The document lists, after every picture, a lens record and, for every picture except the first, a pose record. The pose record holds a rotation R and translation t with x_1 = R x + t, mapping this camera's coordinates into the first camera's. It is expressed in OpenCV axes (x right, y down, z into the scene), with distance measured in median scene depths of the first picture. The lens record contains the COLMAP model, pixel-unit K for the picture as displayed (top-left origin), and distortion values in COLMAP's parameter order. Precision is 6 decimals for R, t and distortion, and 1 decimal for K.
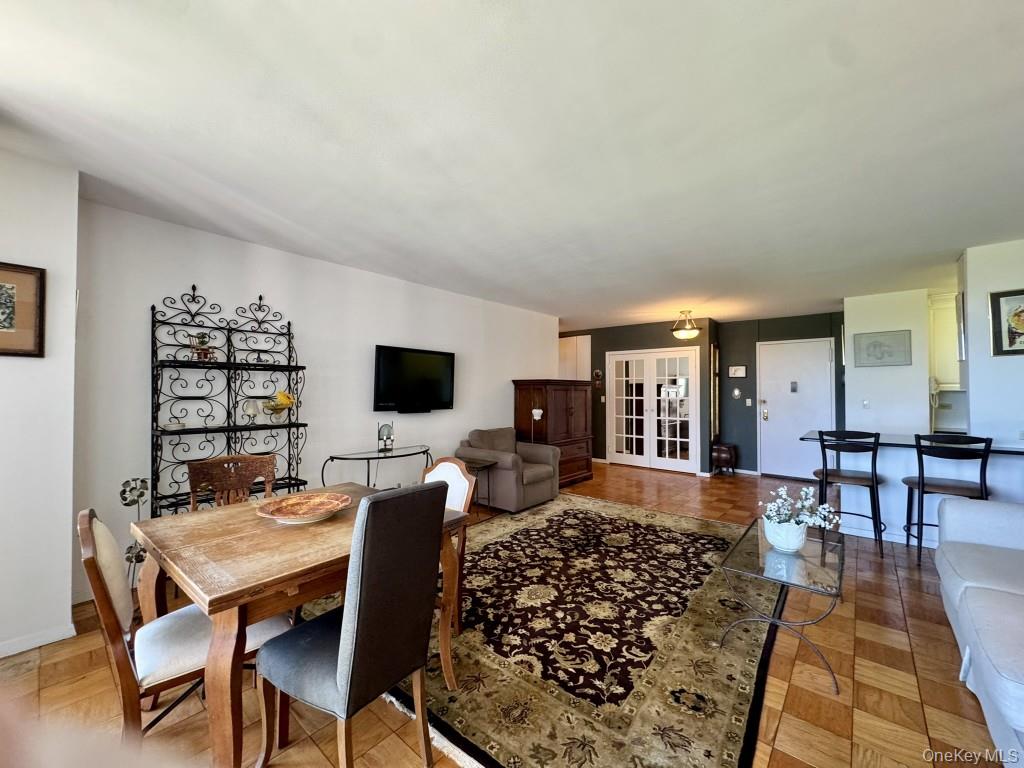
lens RADIAL K [[409.0, 0, 513.4], [0, 409.0, 383.2], [0, 0, 1]] dist [-0.004154, 0.000491]
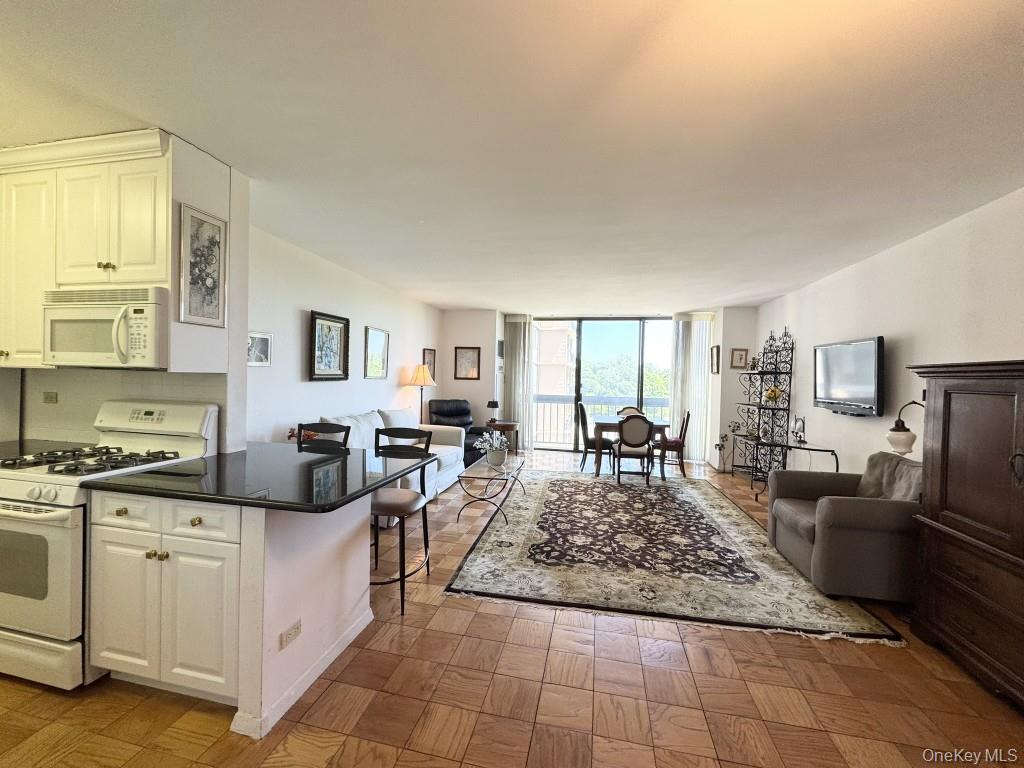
lens RADIAL K [[409.0, 0, 511.8], [0, 409.0, 383.9], [0, 0, 1]] dist [-0.004154, 0.000491]
pose [[-0.879078, -0.014411, -0.476460, 1.198427], [-0.014892, 0.999885, -0.002766, 0.030394], [0.476446, 0.004664, -0.879192, 2.132480]]
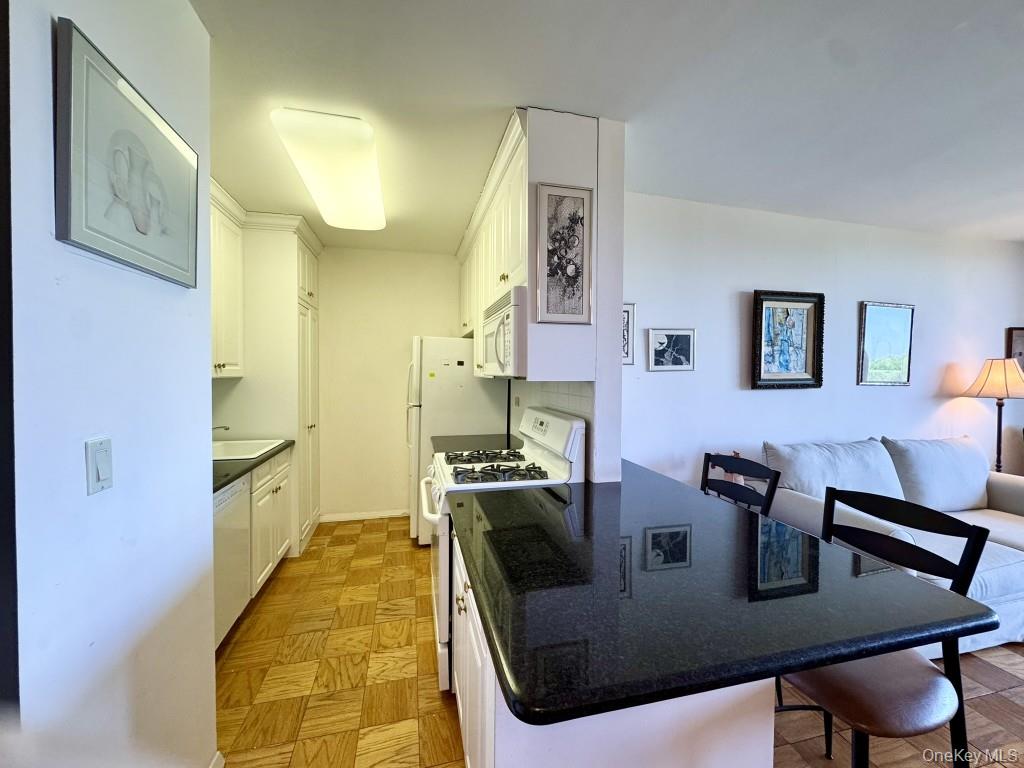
lens RADIAL K [[409.0, 0, 509.2], [0, 409.0, 383.0], [0, 0, 1]] dist [-0.004154, 0.000491]
pose [[-0.810931, -0.019068, 0.584831, 1.046930], [-0.018195, 0.999807, 0.007368, 0.016457], [-0.584859, -0.004666, -0.811122, 1.760243]]
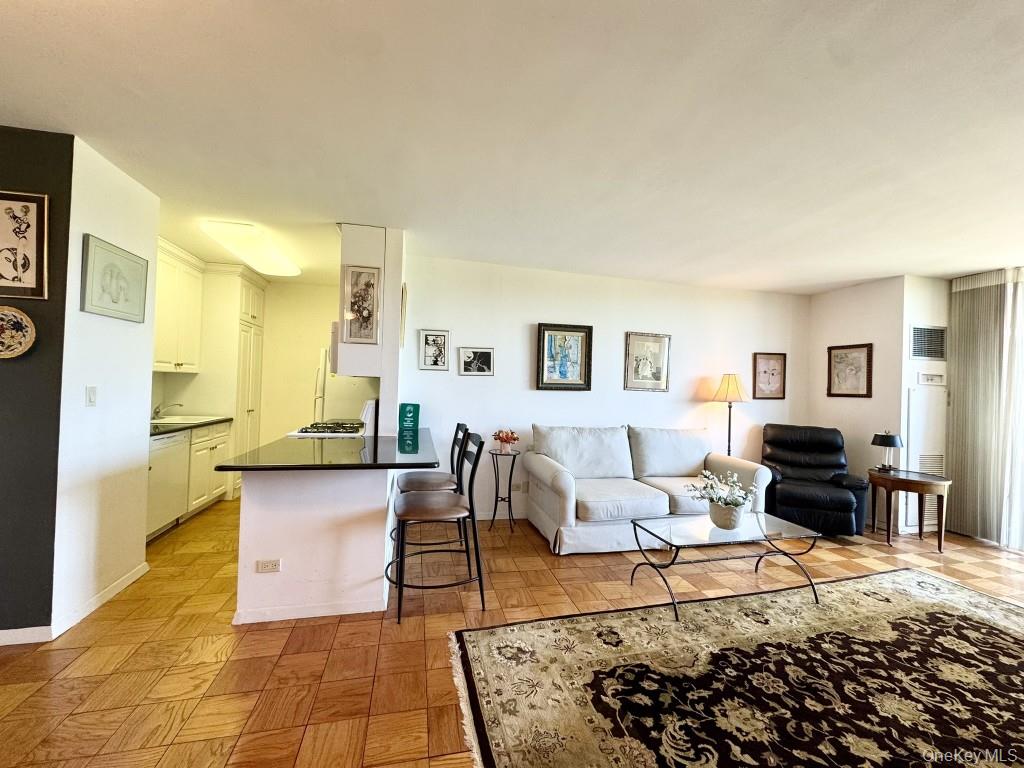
lens RADIAL K [[409.0, 0, 511.0], [0, 409.0, 383.4], [0, 0, 1]] dist [-0.004154, 0.000491]
pose [[-0.803437, -0.020909, 0.595022, 0.383344], [-0.044133, 0.998725, -0.024496, 0.044228], [-0.593752, -0.045941, -0.803336, 1.839931]]
